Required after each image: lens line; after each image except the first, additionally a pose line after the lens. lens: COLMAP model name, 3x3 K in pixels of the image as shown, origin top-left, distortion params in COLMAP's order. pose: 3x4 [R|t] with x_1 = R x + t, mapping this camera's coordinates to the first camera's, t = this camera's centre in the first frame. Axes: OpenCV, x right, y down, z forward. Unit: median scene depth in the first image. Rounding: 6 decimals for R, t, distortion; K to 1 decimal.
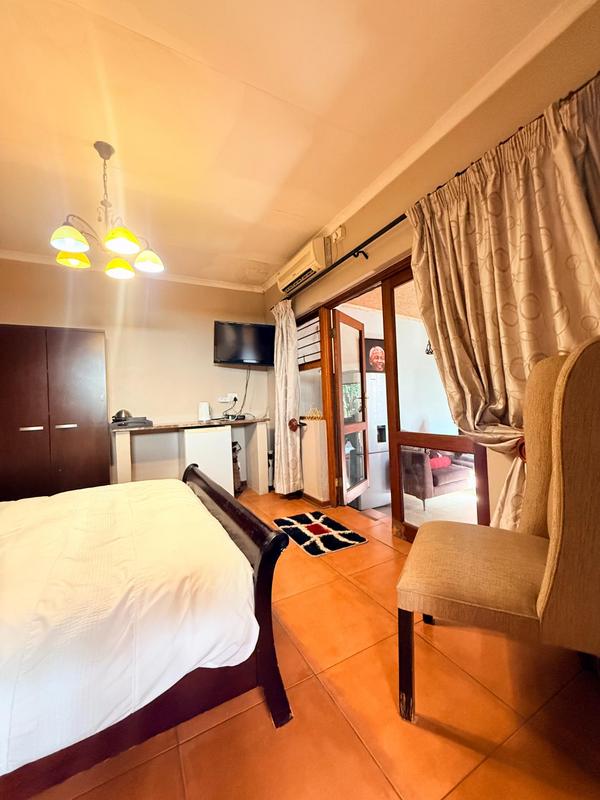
lens RADIAL K [[318.0, 0, 299.9], [0, 318.0, 398.3], [0, 0, 1]] dist [0.001883, -0.000079]
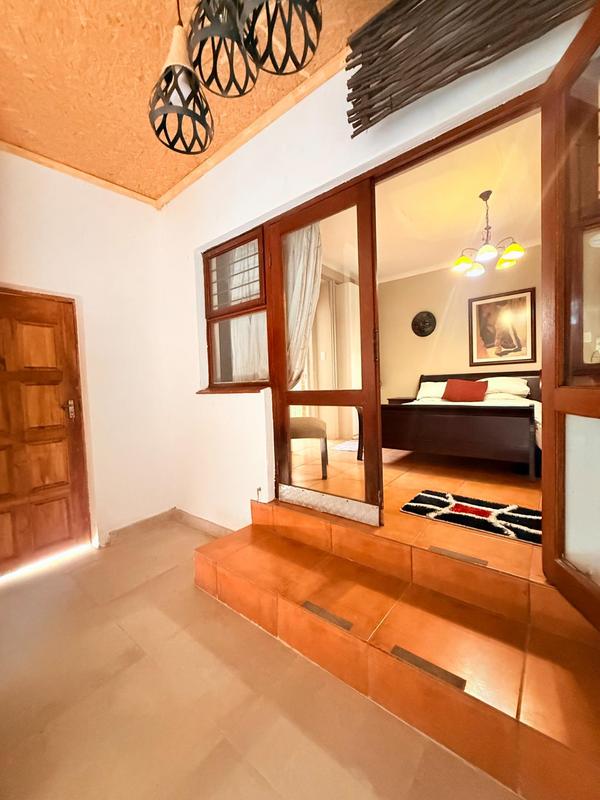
lens RADIAL K [[318.0, 0, 300.7], [0, 318.0, 395.0], [0, 0, 1]] dist [0.001883, -0.000079]
pose [[-0.909151, 0.099125, -0.404497, 0.680214], [0.087854, 0.995053, 0.046385, 0.044577], [0.407094, 0.006635, -0.913362, 1.434098]]
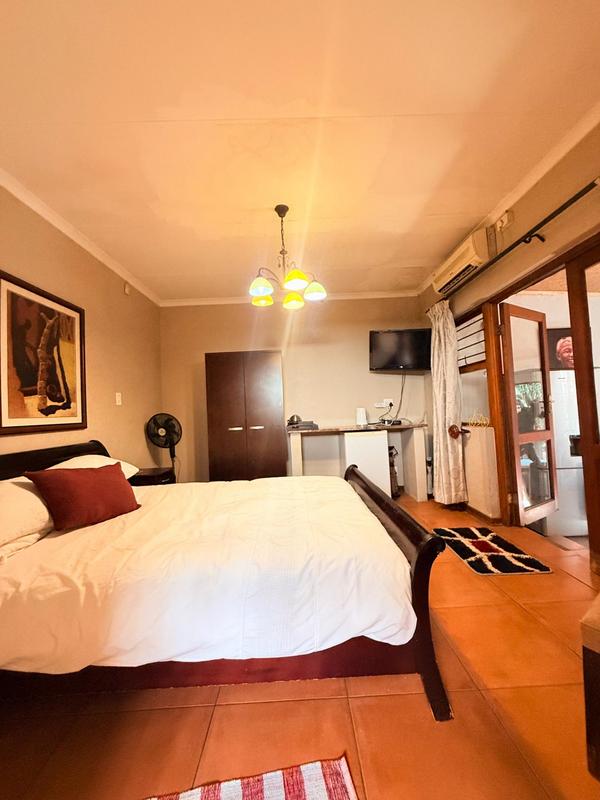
lens RADIAL K [[318.0, 0, 301.8], [0, 318.0, 397.2], [0, 0, 1]] dist [0.001883, -0.000079]
pose [[0.889572, -0.020422, -0.456339, 0.012561], [0.014171, 0.999753, -0.017116, -0.010419], [0.456575, 0.008759, 0.889642, -0.057033]]
